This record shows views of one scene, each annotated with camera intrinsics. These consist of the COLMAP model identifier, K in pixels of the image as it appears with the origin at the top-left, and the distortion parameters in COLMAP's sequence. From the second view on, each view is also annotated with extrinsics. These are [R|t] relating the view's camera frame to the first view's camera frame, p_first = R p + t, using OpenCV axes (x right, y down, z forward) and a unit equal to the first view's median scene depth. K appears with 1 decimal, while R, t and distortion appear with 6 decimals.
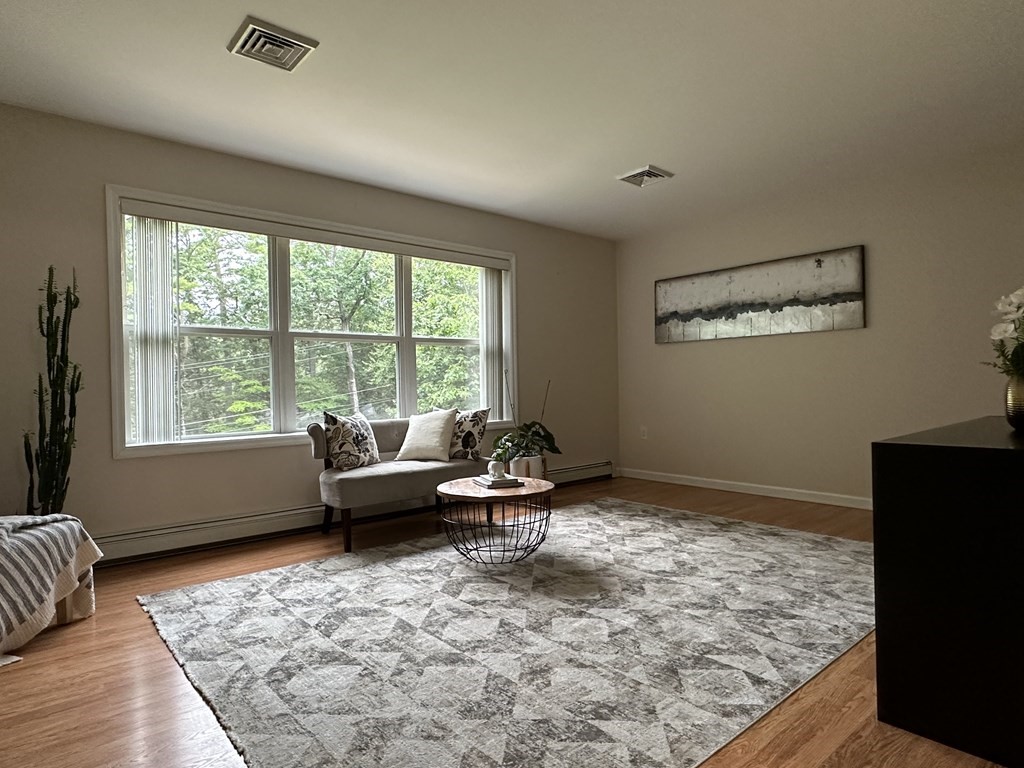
lens RADIAL K [[587.8, 0, 511.8], [0, 587.8, 388.9], [0, 0, 1]] dist [-0.000794, 0.000871]
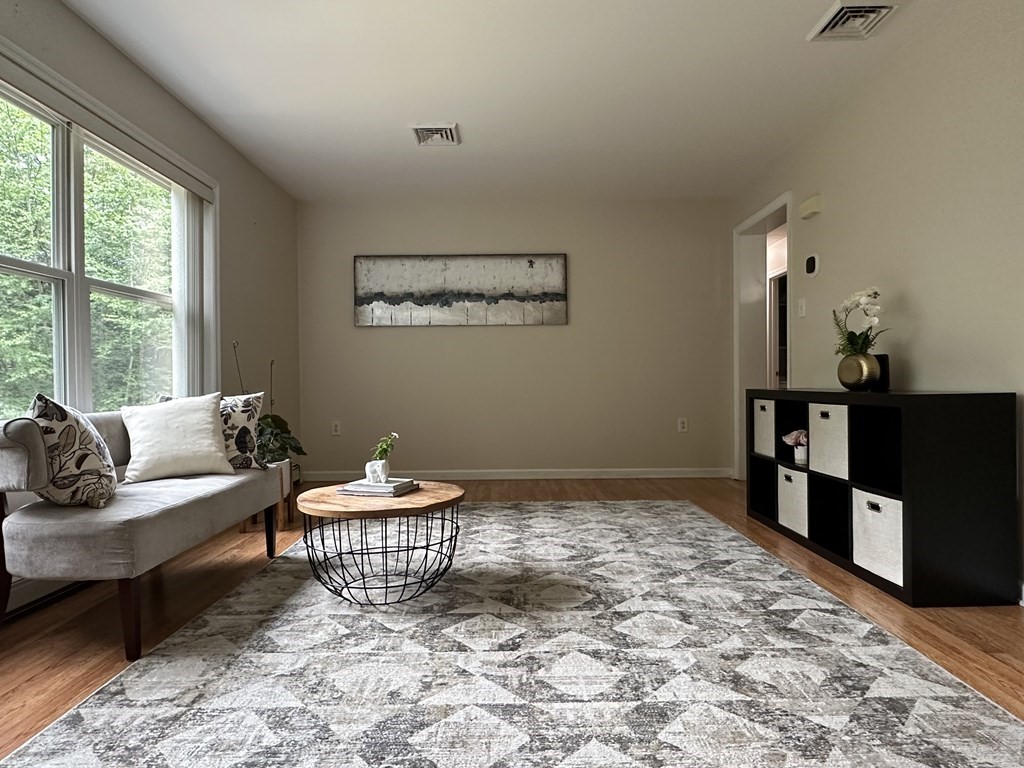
lens RADIAL K [[587.8, 0, 511.8], [0, 587.8, 388.9], [0, 0, 1]] dist [-0.000794, 0.000871]
pose [[0.648993, 0.003395, 0.760787, -0.571556], [0.002645, 0.999974, -0.006719, 0.050560], [-0.760790, 0.006373, 0.648967, 0.497437]]
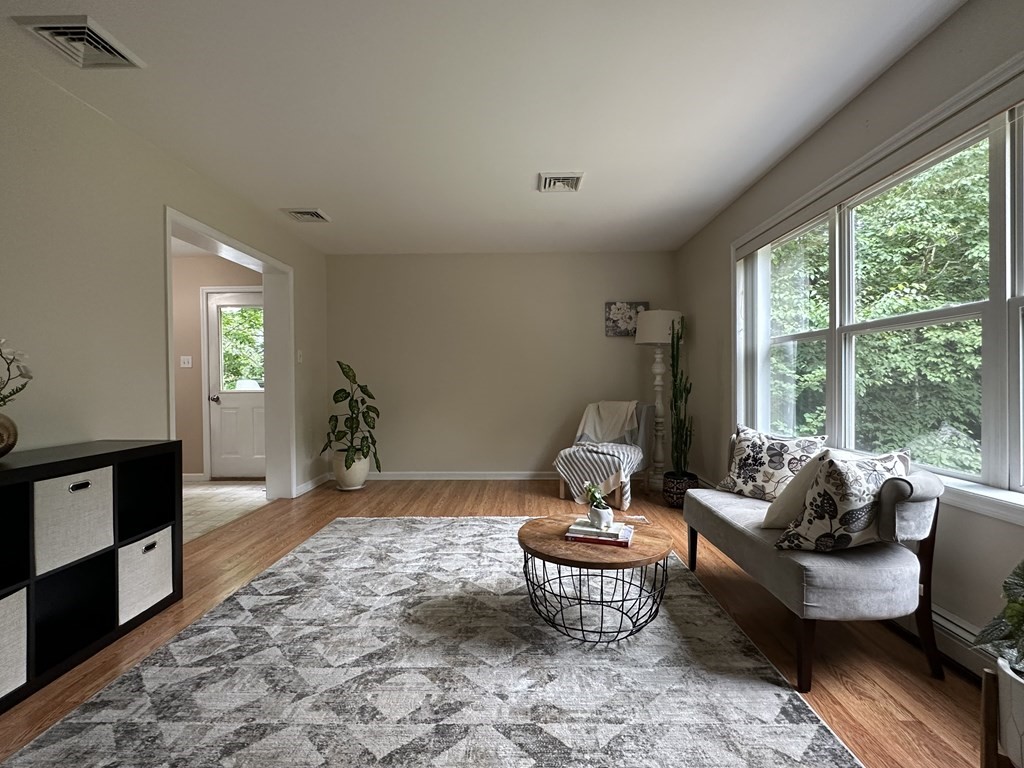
lens RADIAL K [[483.5, 0, 508.0], [0, 483.5, 387.0], [0, 0, 1]] dist [0.000285, 0.000425]
pose [[-0.669228, 0.029527, -0.742470, 0.618966], [0.014632, 0.999540, 0.026562, -0.055054], [0.742913, 0.006913, -0.669353, 1.616990]]
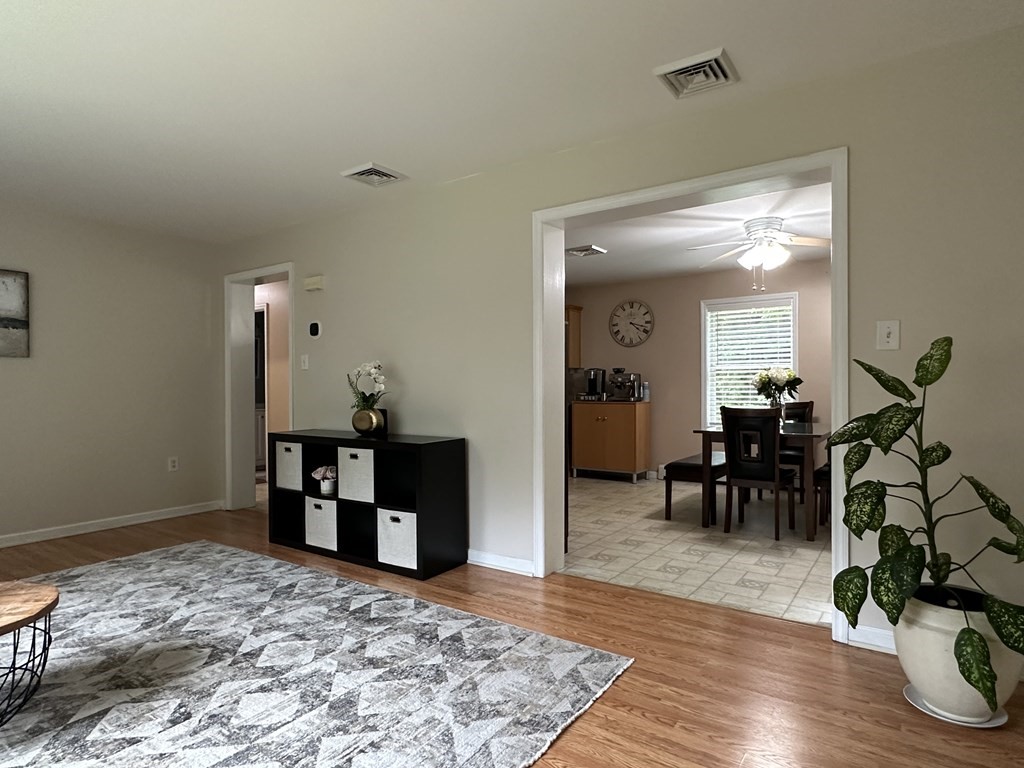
lens RADIAL K [[587.8, 0, 511.8], [0, 587.8, 388.9], [0, 0, 1]] dist [-0.000794, 0.000871]
pose [[-0.252129, 0.014829, 0.967580, -0.856399], [0.015914, 0.999811, -0.011176, -0.042929], [-0.967563, 0.012581, -0.252317, 0.726612]]
